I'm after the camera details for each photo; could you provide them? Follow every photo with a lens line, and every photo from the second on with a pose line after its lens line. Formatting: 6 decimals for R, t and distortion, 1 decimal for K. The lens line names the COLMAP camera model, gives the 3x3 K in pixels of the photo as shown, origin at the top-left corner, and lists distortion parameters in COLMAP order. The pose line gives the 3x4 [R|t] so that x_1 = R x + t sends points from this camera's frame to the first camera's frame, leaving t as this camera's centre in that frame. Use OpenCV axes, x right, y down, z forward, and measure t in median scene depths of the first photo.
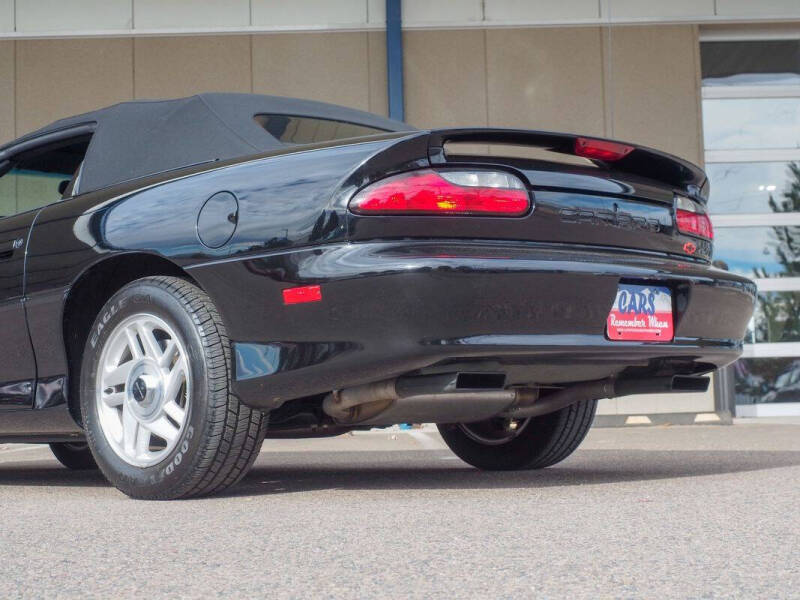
lens RADIAL K [[1567.9, 0, 400.0], [0, 1567.9, 300.0], [0, 0, 1]] dist [0.004079, -0.113203]
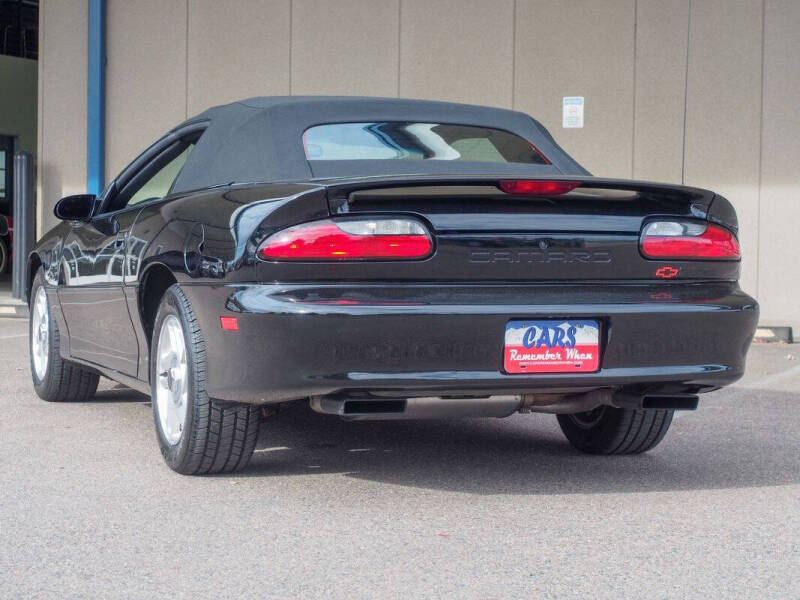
lens RADIAL K [[1863.5, 0, 400.8], [0, 1863.5, 377.1], [0, 0, 1]] dist [-0.022133, -0.294564]
pose [[0.903040, 0.073017, -0.423305, 0.587803], [-0.006486, 0.987652, 0.156527, -0.166165], [0.429507, -0.138605, 0.892363, -0.173440]]
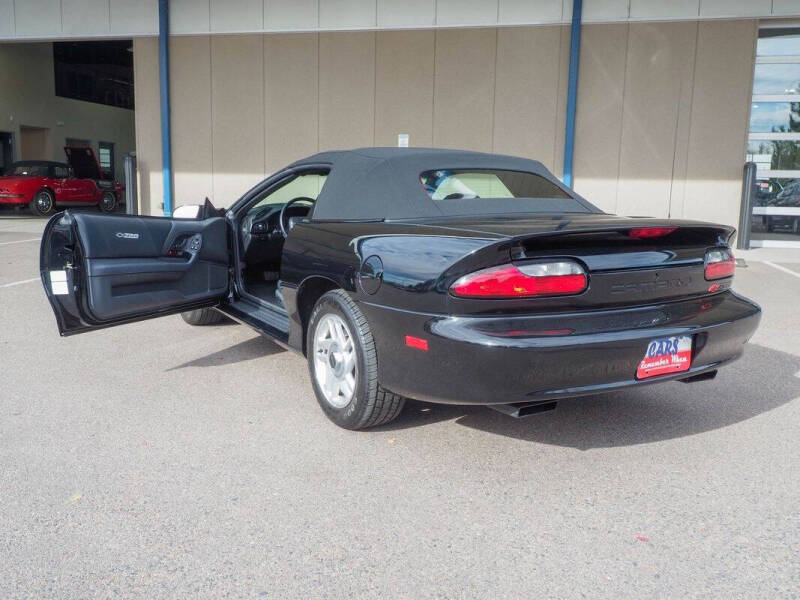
lens RADIAL K [[702.6, 0, 400.0], [0, 702.6, 300.0], [0, 0, 1]] dist [0.012786, -0.008833]
pose [[0.967341, 0.087038, -0.238065, 0.068310], [-0.027363, 0.969566, 0.243294, -0.183116], [0.251995, -0.228834, 0.940284, 0.355981]]
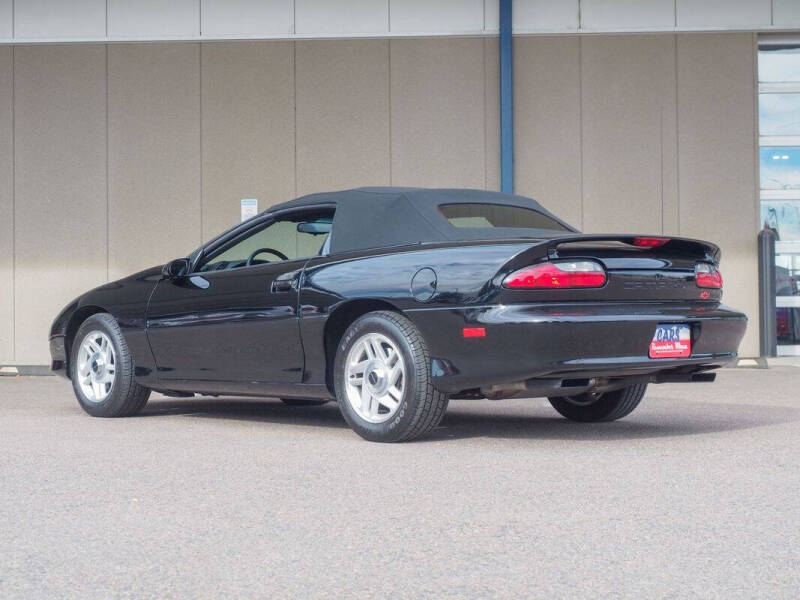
lens RADIAL K [[1496.7, 0, 400.0], [0, 1496.7, 300.0], [0, 0, 1]] dist [0.029868, -0.234126]
pose [[0.998040, 0.018621, -0.059743, -0.041931], [-0.014756, 0.997808, 0.064503, -0.134175], [0.060813, -0.063495, 0.996128, -0.619733]]
